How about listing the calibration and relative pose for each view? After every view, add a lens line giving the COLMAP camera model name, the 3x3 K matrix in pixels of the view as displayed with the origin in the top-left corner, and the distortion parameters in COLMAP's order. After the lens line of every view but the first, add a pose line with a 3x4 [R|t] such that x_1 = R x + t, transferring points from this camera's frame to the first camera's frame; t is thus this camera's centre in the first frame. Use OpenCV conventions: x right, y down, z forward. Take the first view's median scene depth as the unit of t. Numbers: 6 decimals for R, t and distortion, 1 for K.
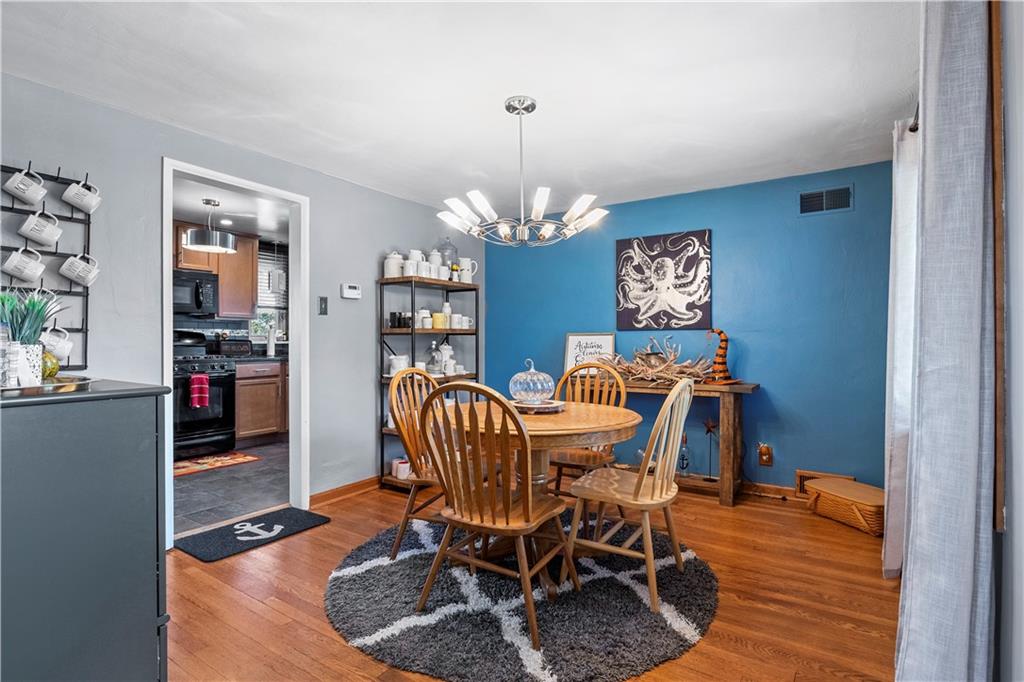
lens RADIAL K [[511.9, 0, 512.1], [0, 511.9, 328.9], [0, 0, 1]] dist [0.001762, 0.000244]
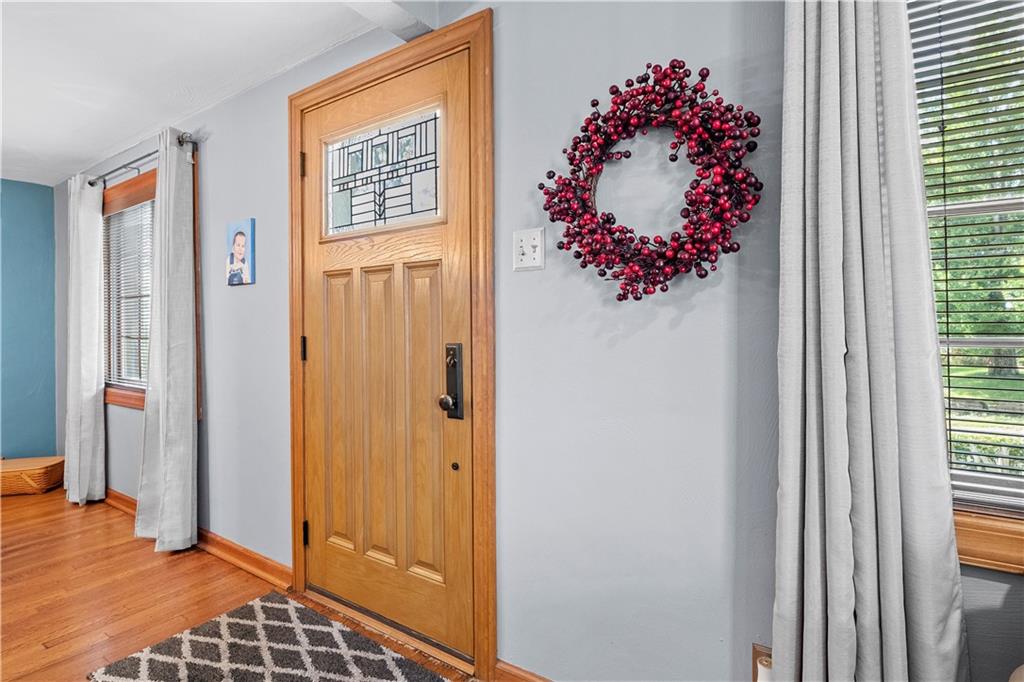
lens RADIAL K [[511.9, 0, 512.1], [0, 511.9, 328.9], [0, 0, 1]] dist [0.001762, 0.000244]
pose [[0.015828, -0.003095, 0.999870, -0.554928], [-0.003781, 0.999988, 0.003155, 0.000627], [-0.999868, -0.003830, 0.015816, -0.165504]]
